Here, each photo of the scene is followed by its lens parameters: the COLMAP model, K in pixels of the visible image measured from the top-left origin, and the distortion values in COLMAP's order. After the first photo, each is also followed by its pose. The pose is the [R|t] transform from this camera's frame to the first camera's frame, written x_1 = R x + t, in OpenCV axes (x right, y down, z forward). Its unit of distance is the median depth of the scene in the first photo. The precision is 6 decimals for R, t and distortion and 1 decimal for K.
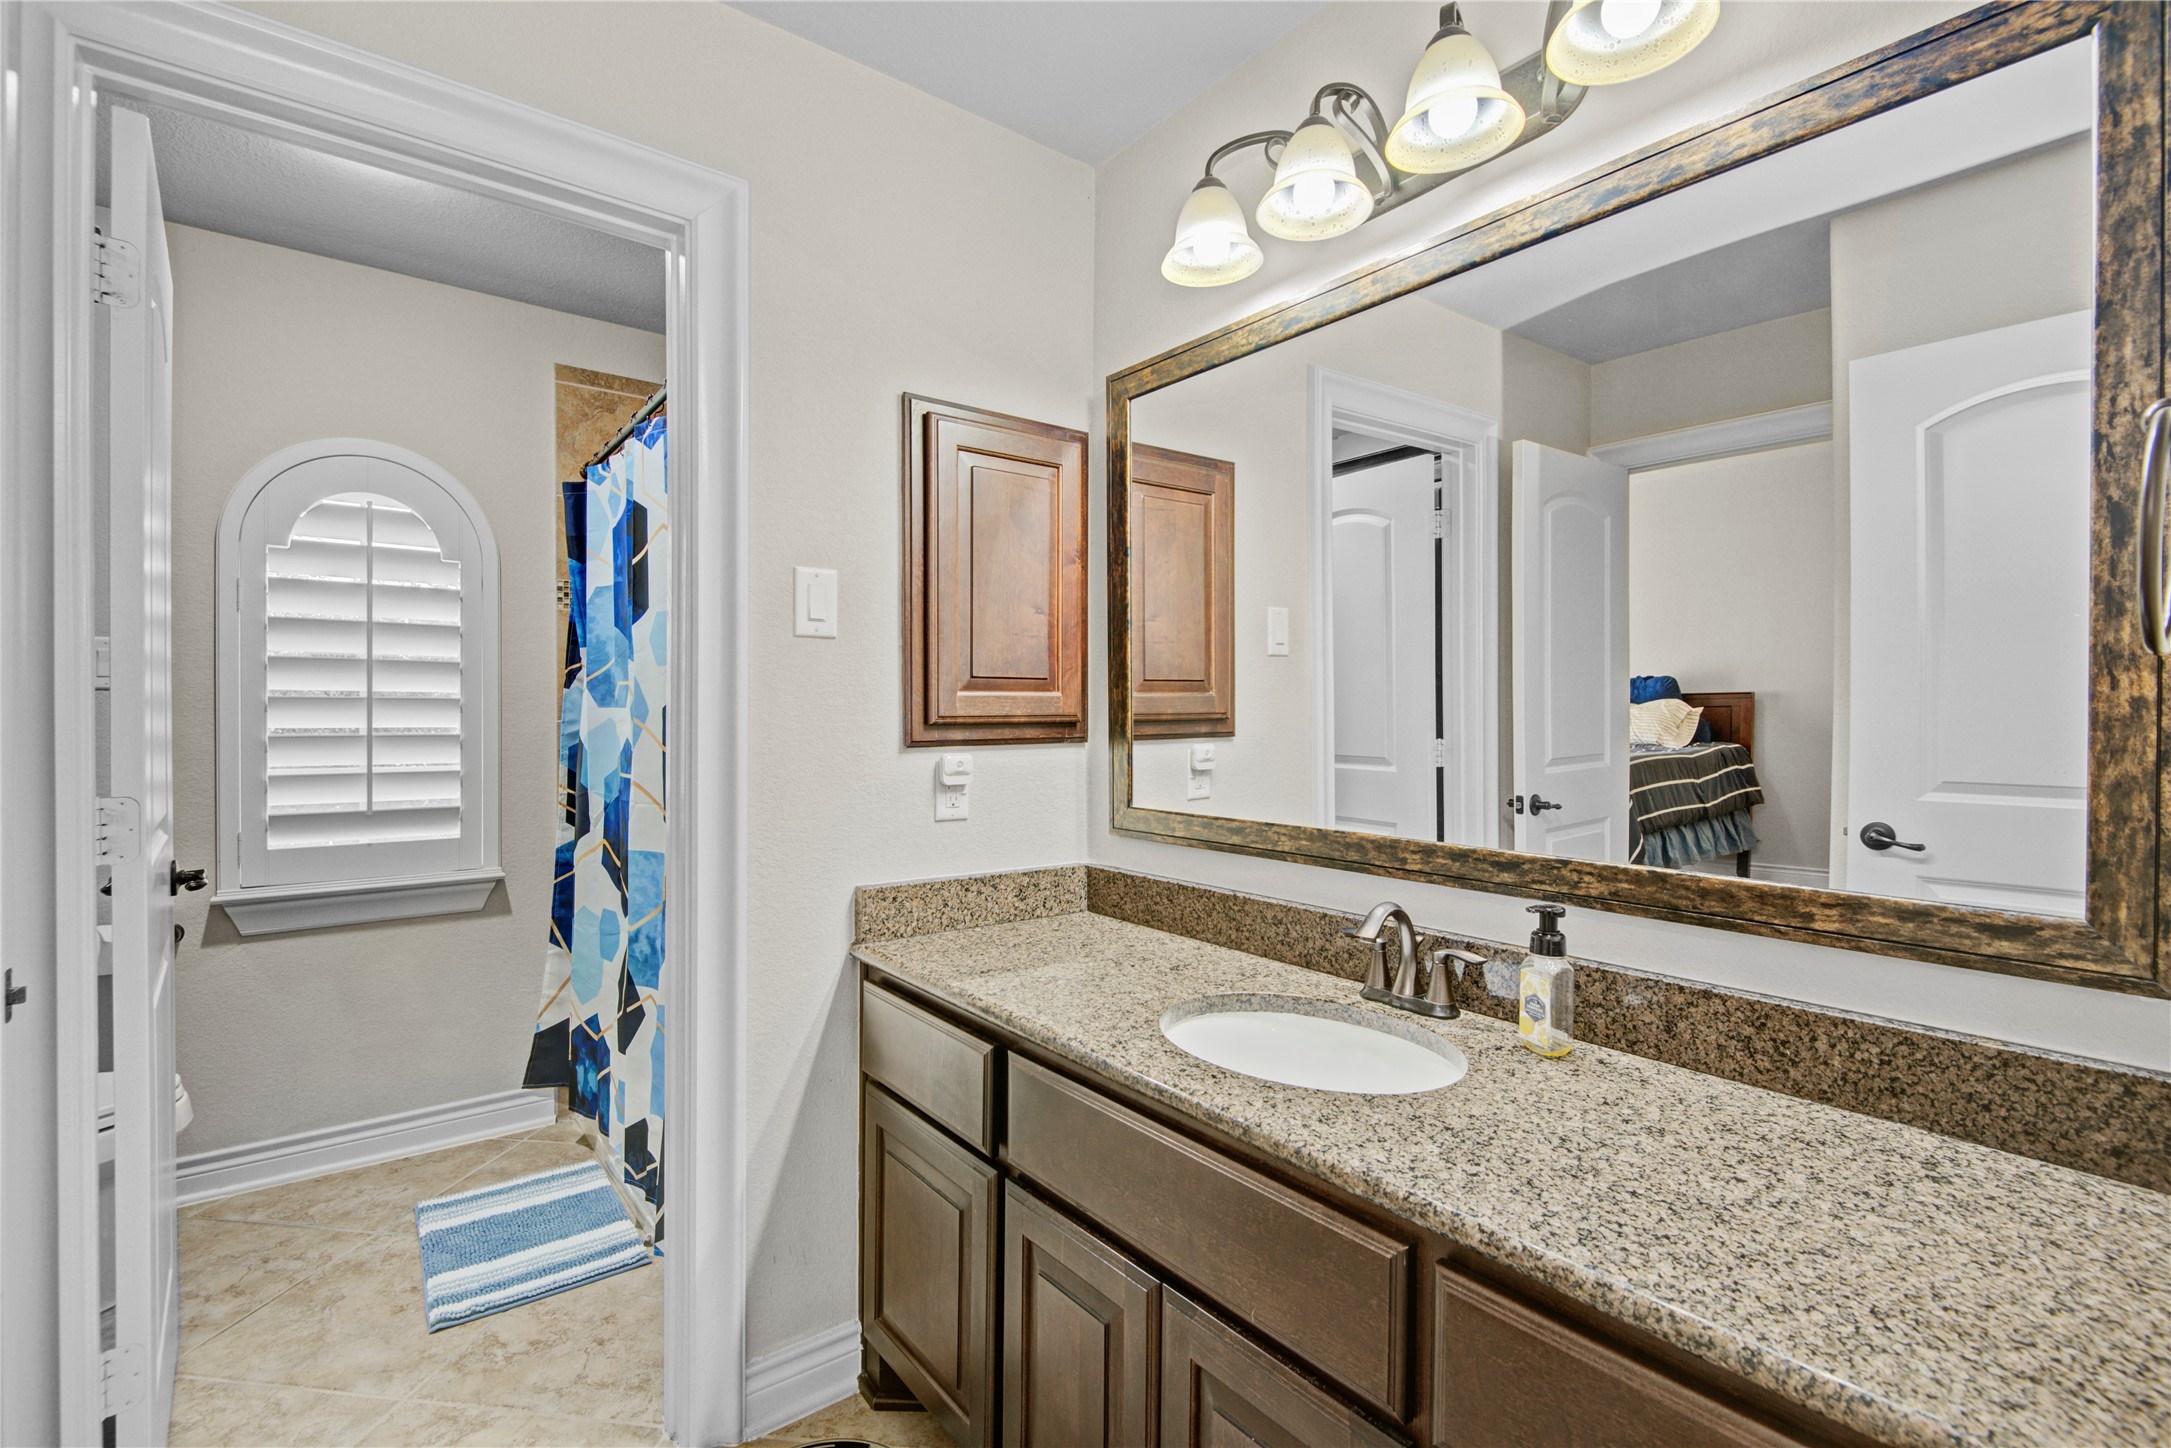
lens RADIAL K [[980.5, 0, 1086.0], [0, 980.5, 712.5], [0, 0, 1]] dist [0.008259, -0.006937]
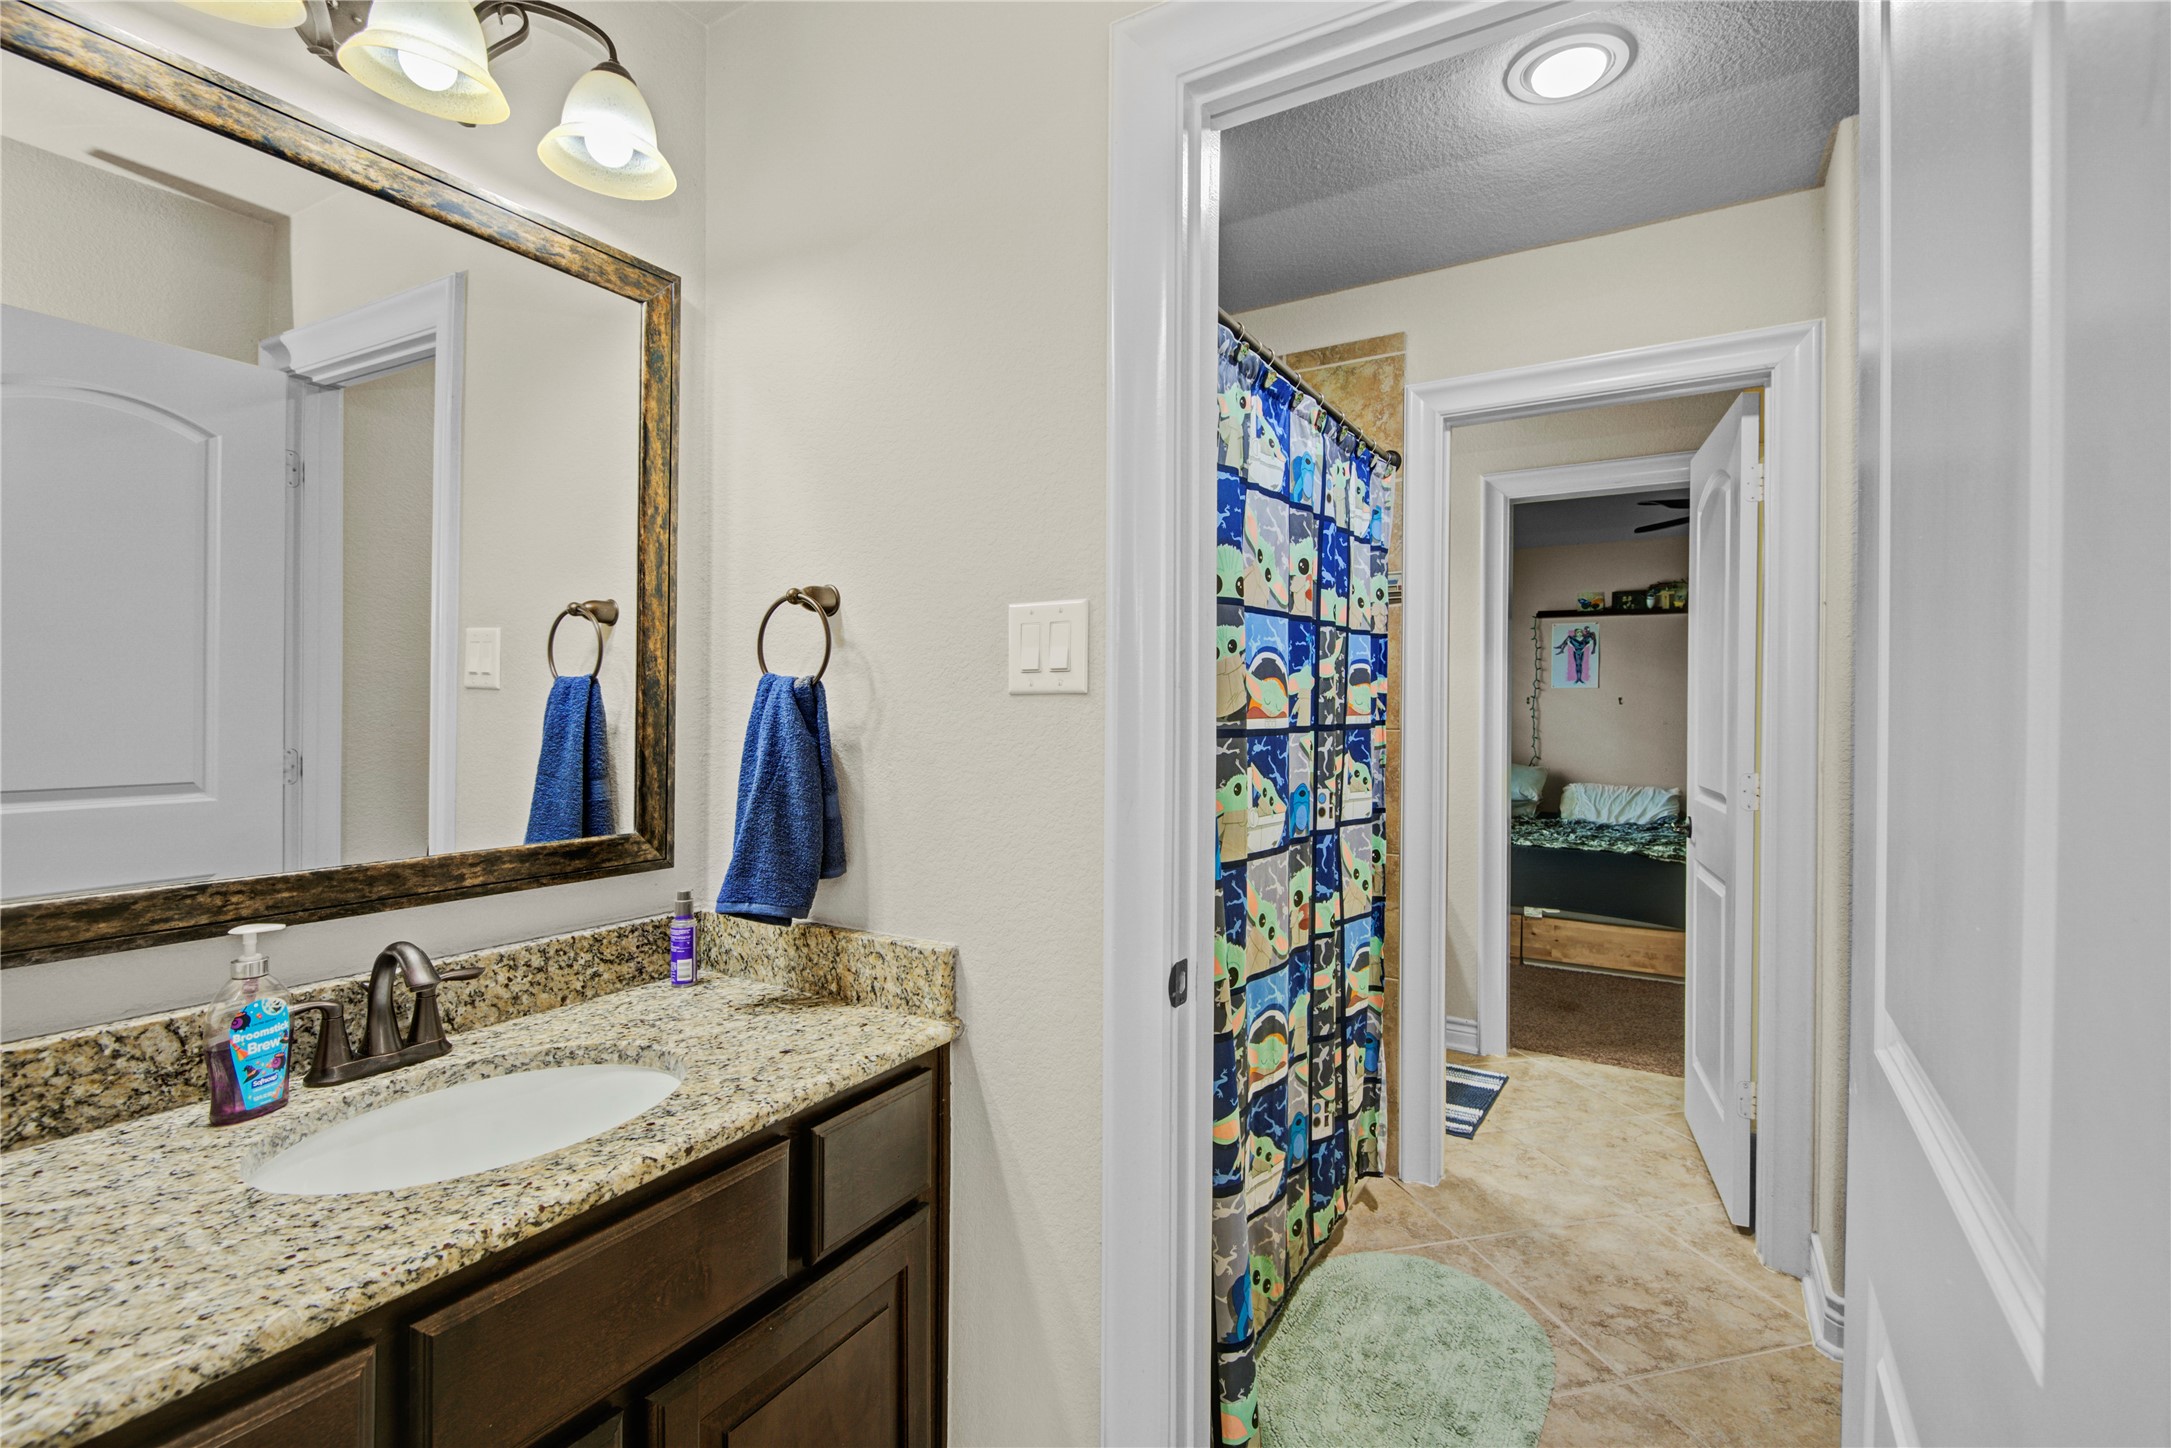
lens RADIAL K [[980.5, 0, 1073.3], [0, 980.5, 722.7], [0, 0, 1]] dist [0.008259, -0.006937]
pose [[-0.363202, -0.020954, 0.931475, -0.605018], [-0.013265, 0.999762, 0.017318, -0.010861], [-0.931616, -0.006067, -0.363394, 0.686387]]
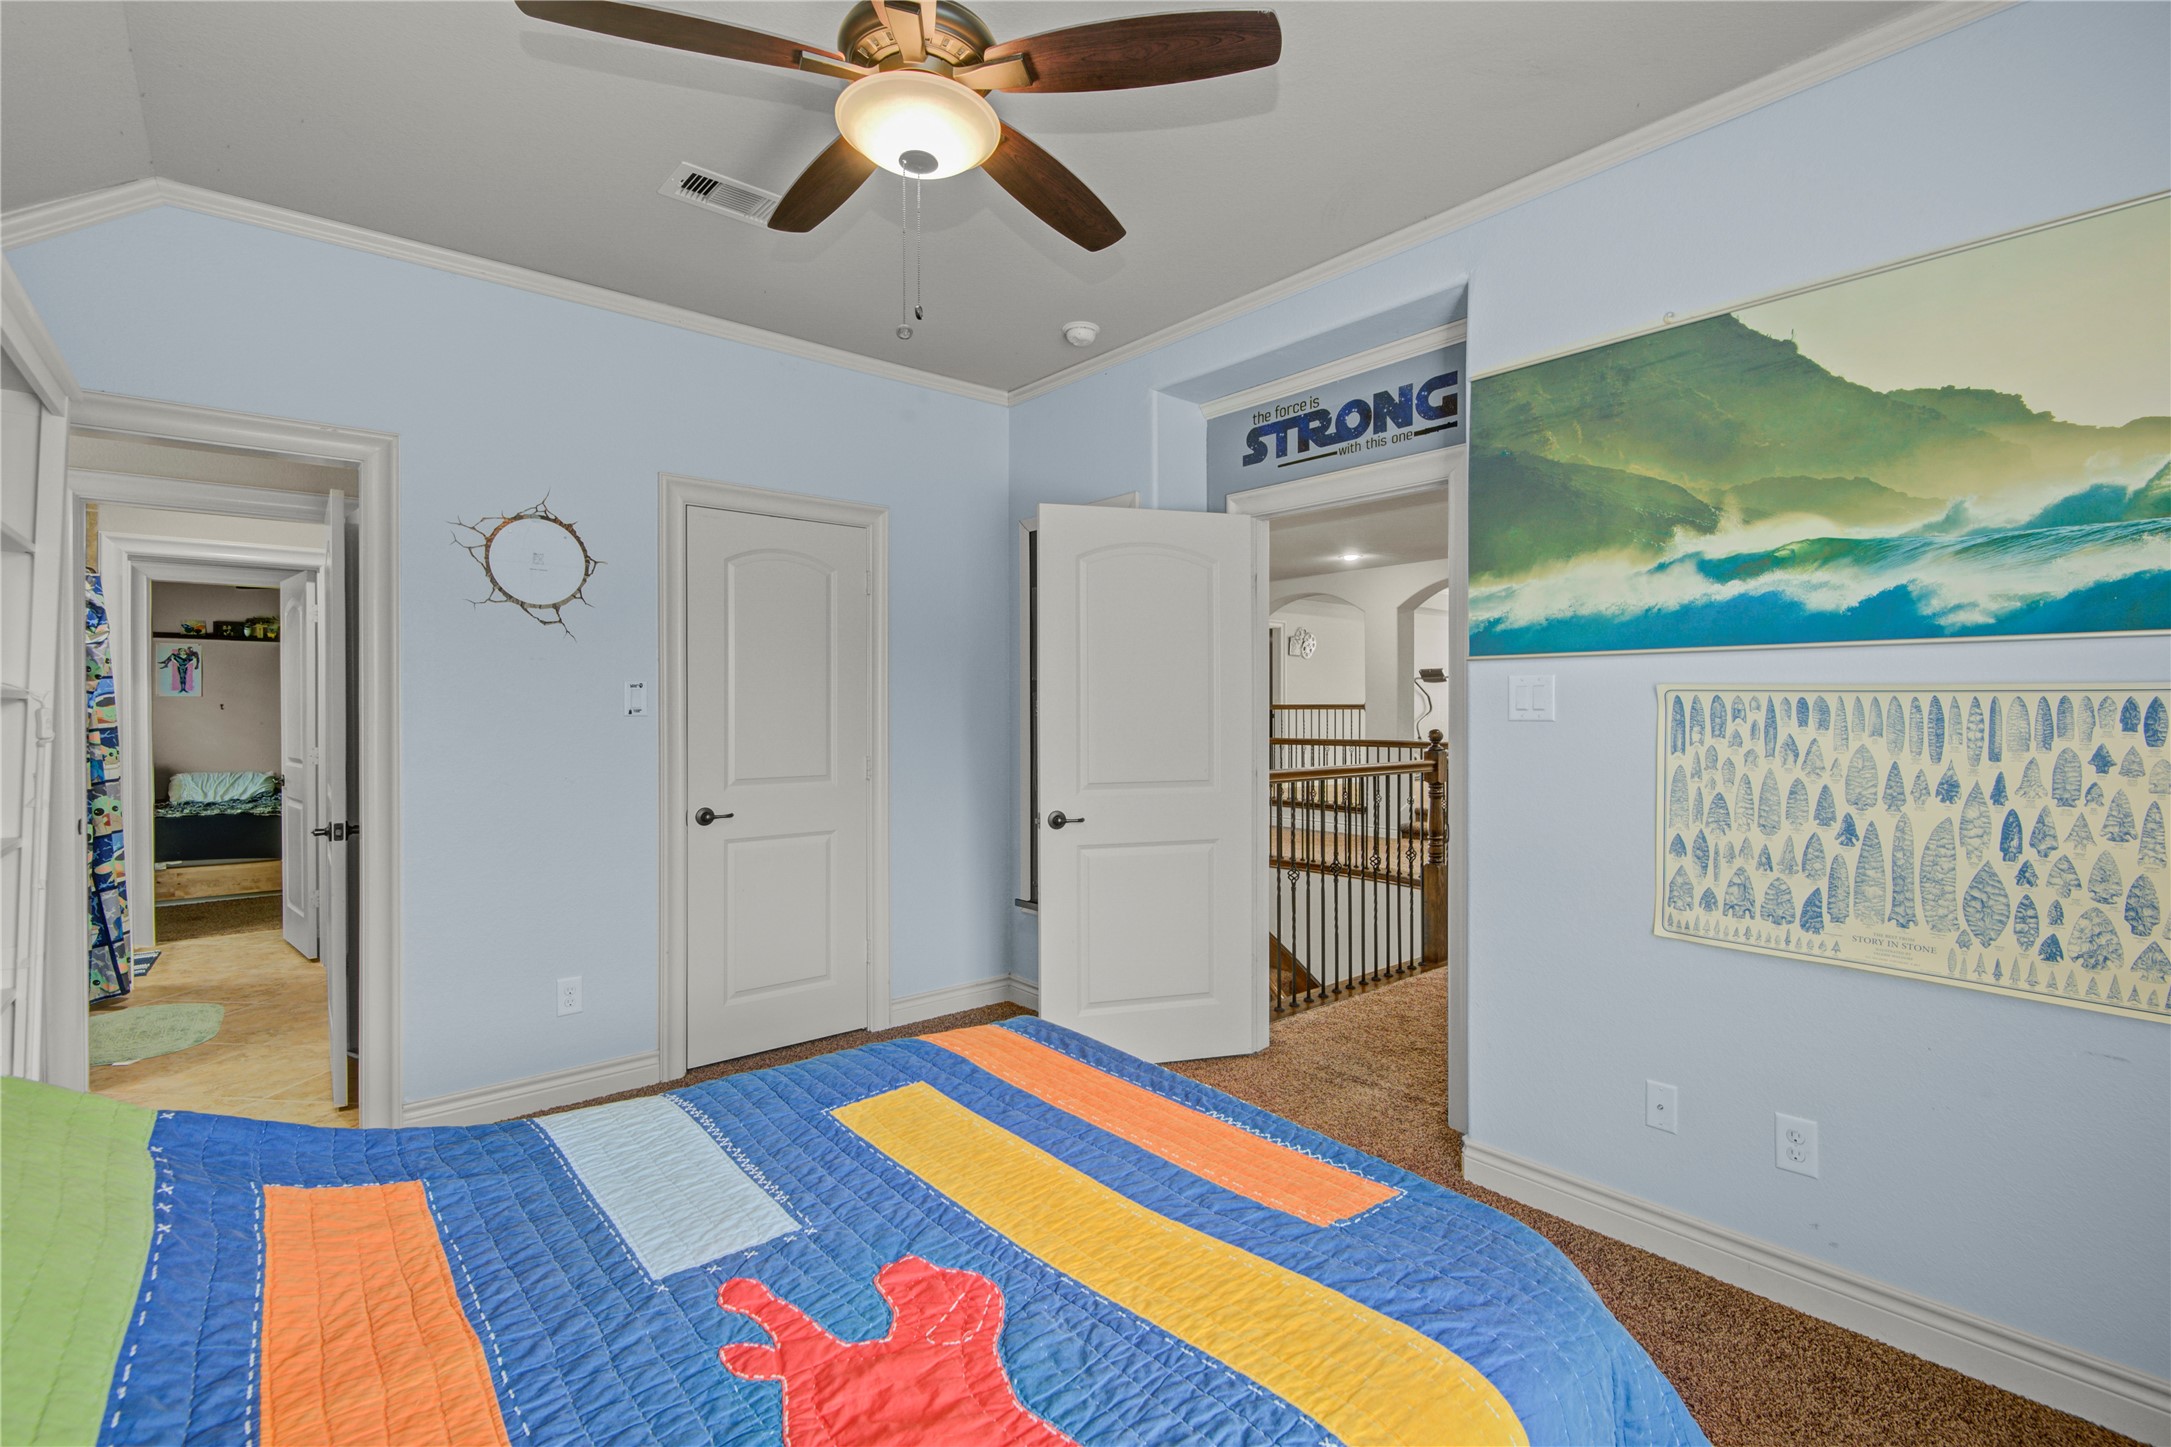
lens RADIAL K [[980.5, 0, 1088.6], [0, 980.5, 711.9], [0, 0, 1]] dist [0.008259, -0.006937]
pose [[-0.998745, -0.007200, -0.049562, -0.970399], [-0.007062, 0.999971, -0.002972, -0.021487], [0.049582, -0.002618, -0.998767, 1.181021]]
